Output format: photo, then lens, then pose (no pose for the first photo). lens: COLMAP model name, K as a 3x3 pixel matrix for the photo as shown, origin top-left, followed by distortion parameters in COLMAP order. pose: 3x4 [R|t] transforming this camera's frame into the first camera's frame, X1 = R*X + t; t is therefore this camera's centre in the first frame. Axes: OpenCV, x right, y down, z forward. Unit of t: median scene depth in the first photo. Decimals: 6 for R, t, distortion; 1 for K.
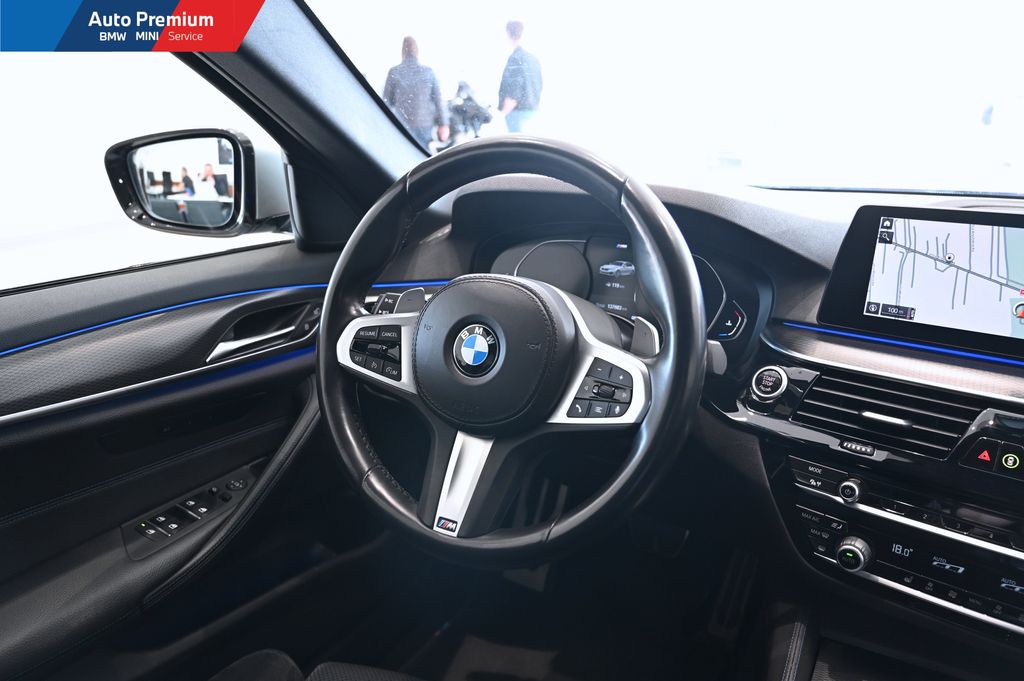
lens RADIAL K [[729.9, 0, 506.8], [0, 729.9, 343.8], [0, 0, 1]] dist [-0.012984, 0.006036]
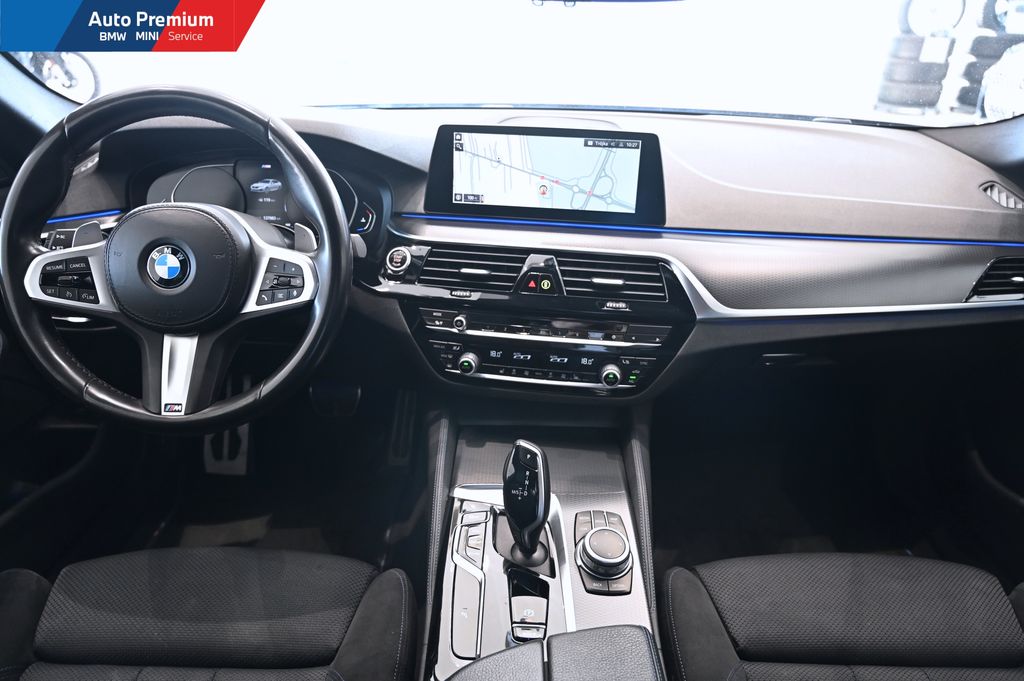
lens RADIAL K [[708.2, 0, 511.8], [0, 708.2, 338.8], [0, 0, 1]] dist [-0.011842, 0.011225]
pose [[0.870487, -0.194513, 0.452126, -0.095148], [0.133942, 0.977546, 0.162677, 0.010949], [-0.473616, -0.081049, 0.876994, -0.311513]]
